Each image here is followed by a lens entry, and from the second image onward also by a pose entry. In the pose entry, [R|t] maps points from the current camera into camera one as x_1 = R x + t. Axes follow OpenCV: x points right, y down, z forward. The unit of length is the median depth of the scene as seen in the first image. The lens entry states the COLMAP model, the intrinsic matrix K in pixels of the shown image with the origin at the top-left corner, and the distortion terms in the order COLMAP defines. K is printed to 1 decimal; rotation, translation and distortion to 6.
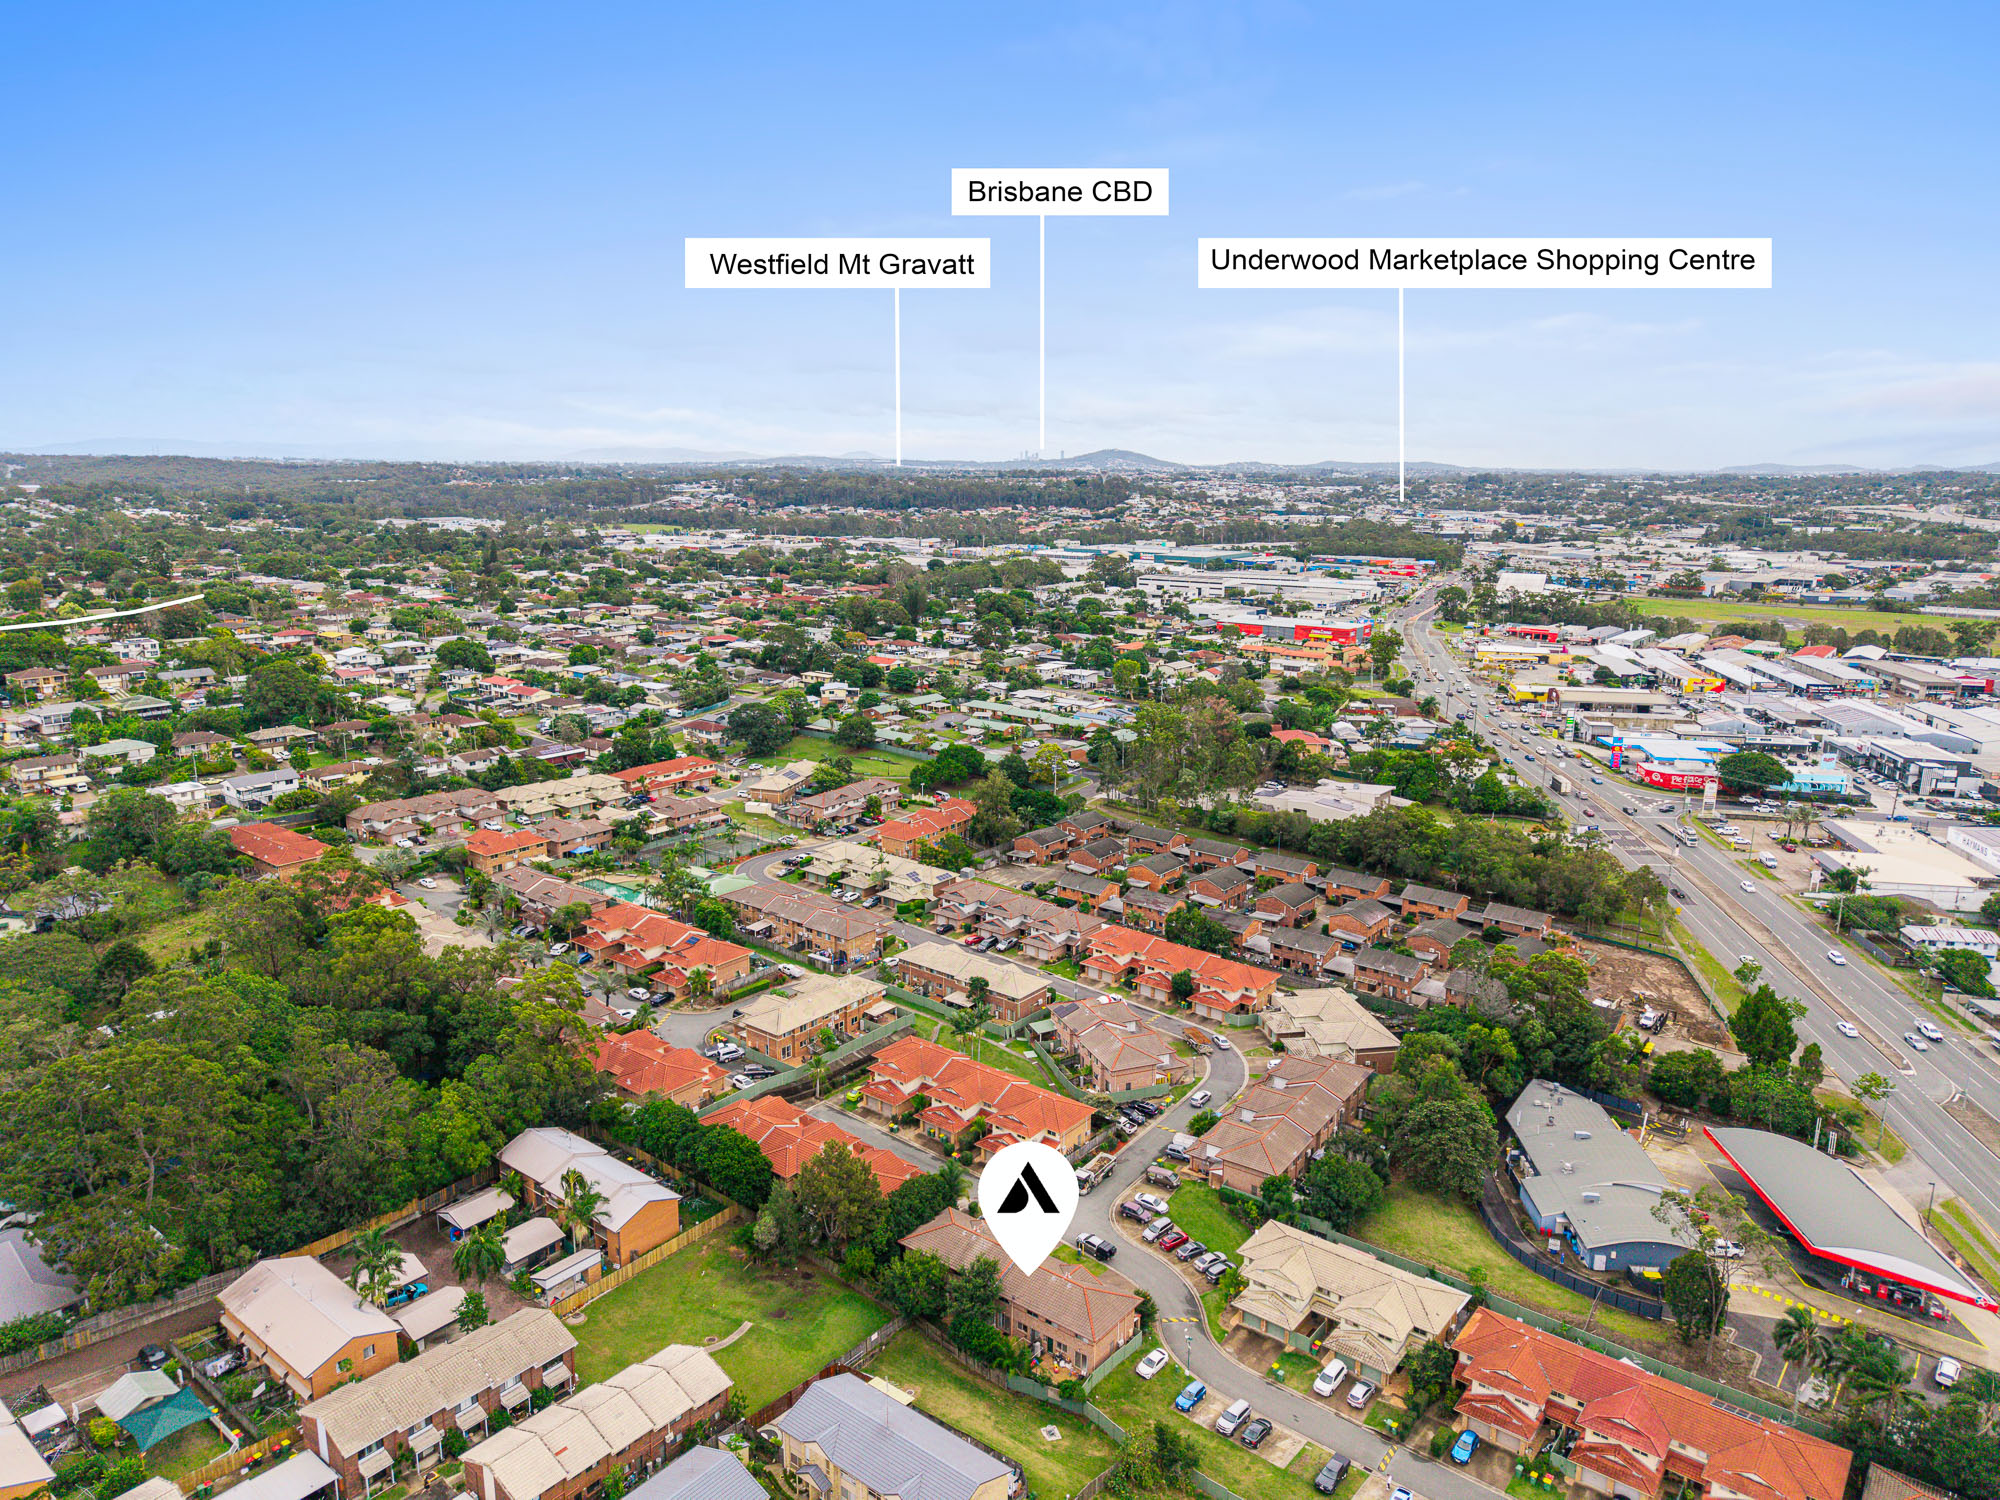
lens RADIAL K [[1367.4, 0, 990.6], [0, 1367.4, 755.8], [0, 0, 1]] dist [0.042256, -0.019474]
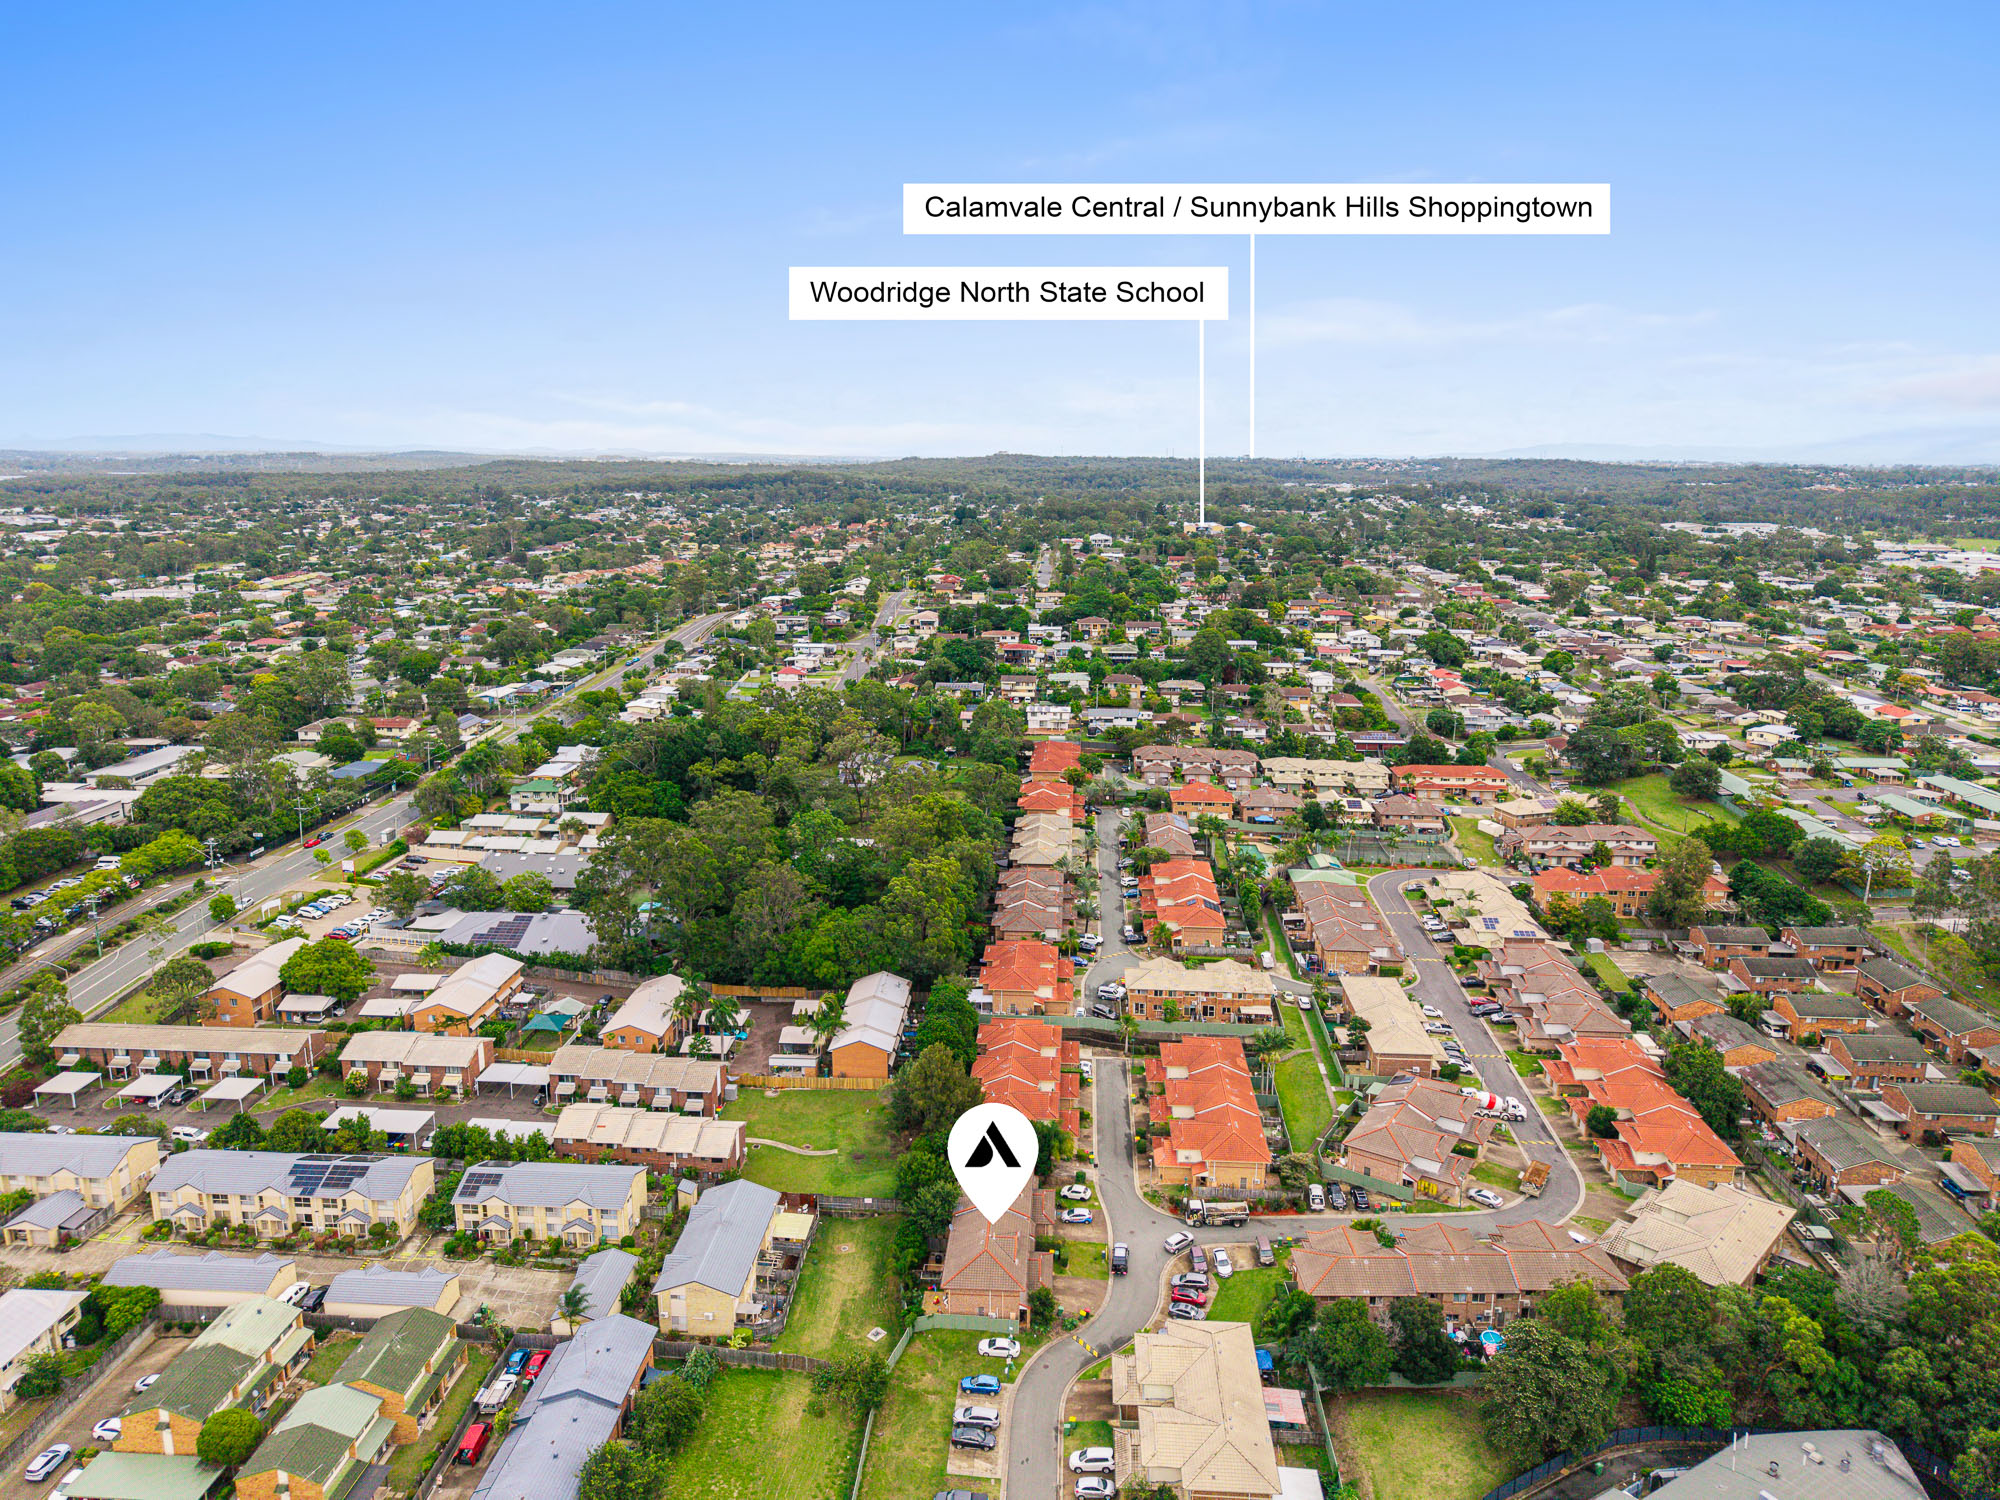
lens RADIAL K [[1367.4, 0, 986.1], [0, 1367.4, 759.6], [0, 0, 1]] dist [0.042256, -0.019474]
pose [[0.573509, 0.183164, -0.798460, 0.406061], [-0.183409, 0.978650, 0.092762, -0.034711], [0.798404, 0.093245, 0.594859, 0.171535]]
